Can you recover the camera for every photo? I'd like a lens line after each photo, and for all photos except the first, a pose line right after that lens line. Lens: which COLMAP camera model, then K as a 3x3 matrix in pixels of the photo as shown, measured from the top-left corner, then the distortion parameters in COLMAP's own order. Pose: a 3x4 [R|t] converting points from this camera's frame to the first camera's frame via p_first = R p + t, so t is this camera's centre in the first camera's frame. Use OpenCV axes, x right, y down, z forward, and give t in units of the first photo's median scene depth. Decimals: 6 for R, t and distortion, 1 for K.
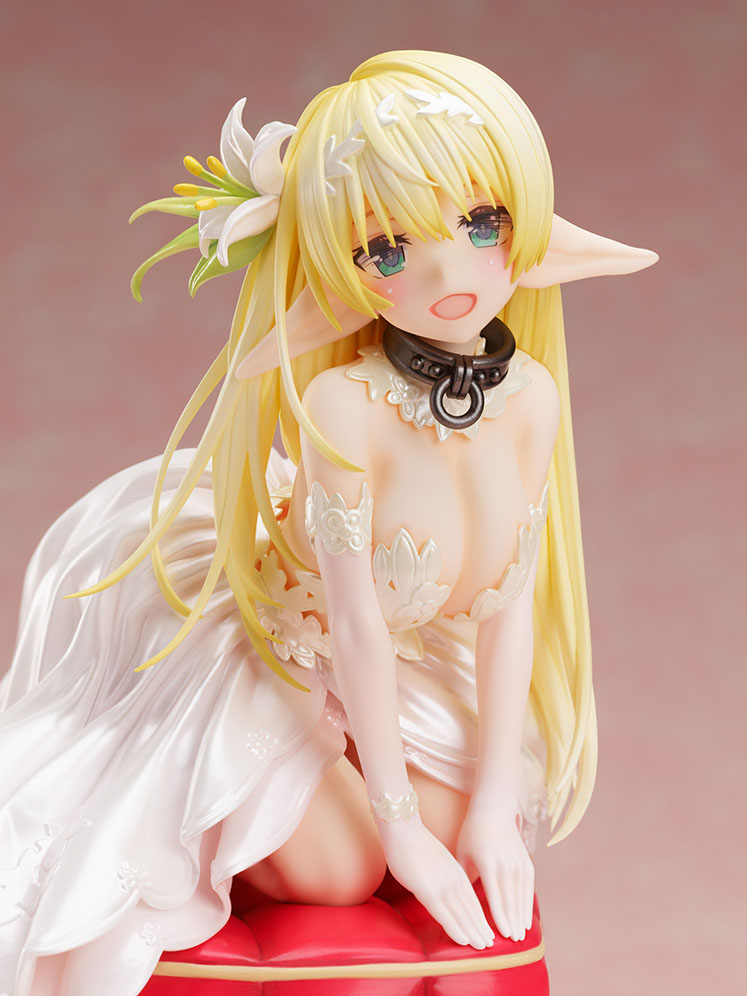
lens RADIAL K [[3034.4, 0, 373.5], [0, 3034.4, 498.0], [0, 0, 1]] dist [-0.131698, -1.868269]
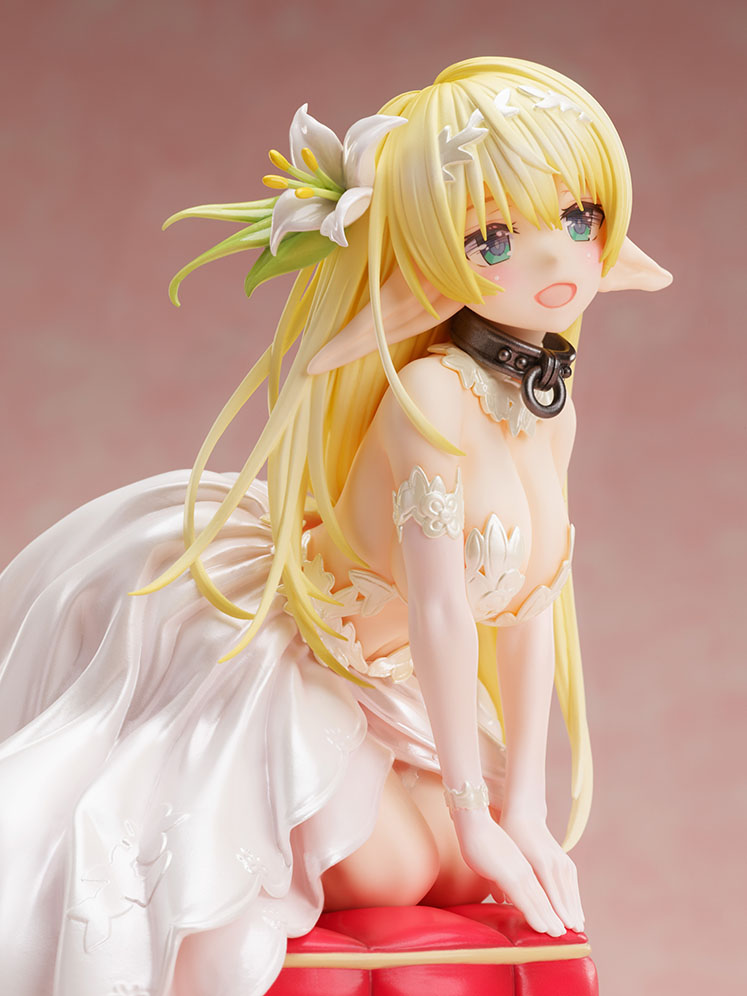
lens RADIAL K [[3034.4, 0, 373.5], [0, 3034.4, 498.0], [0, 0, 1]] dist [-0.131698, -1.868269]
pose [[0.930719, 0.026456, 0.364776, -0.402309], [0.027143, 0.989633, -0.141030, 0.148124], [-0.364726, 0.141161, 0.920352, 0.074243]]
